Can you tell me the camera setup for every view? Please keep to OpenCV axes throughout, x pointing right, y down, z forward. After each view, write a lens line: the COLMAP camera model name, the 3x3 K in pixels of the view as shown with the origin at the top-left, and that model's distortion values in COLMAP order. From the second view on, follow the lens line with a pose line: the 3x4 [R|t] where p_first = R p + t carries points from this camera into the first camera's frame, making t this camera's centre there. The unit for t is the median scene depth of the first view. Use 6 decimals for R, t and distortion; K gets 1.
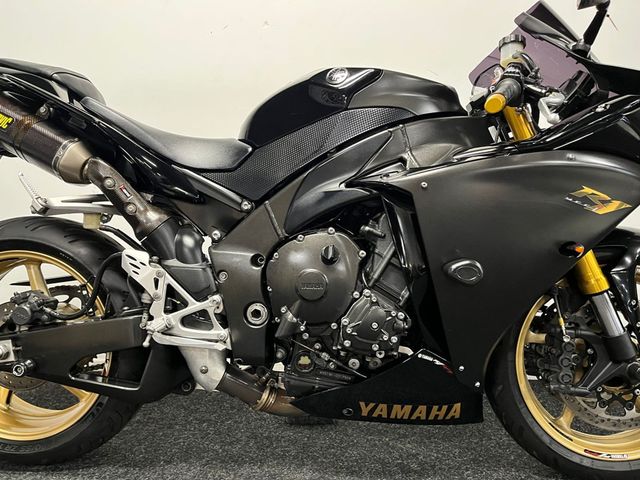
lens RADIAL K [[478.8, 0, 316.3], [0, 478.8, 240.4], [0, 0, 1]] dist [0.058353, -0.082814]
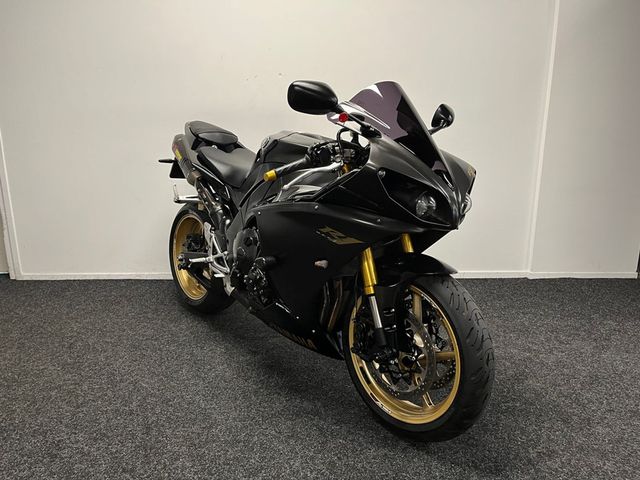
lens RADIAL K [[478.8, 0, 319.5], [0, 478.8, 239.3], [0, 0, 1]] dist [0.058353, -0.082814]
pose [[0.692804, 0.162778, -0.702514, 1.456266], [-0.069339, 0.984714, 0.159785, -0.281450], [0.717785, -0.061988, 0.693500, -0.117003]]
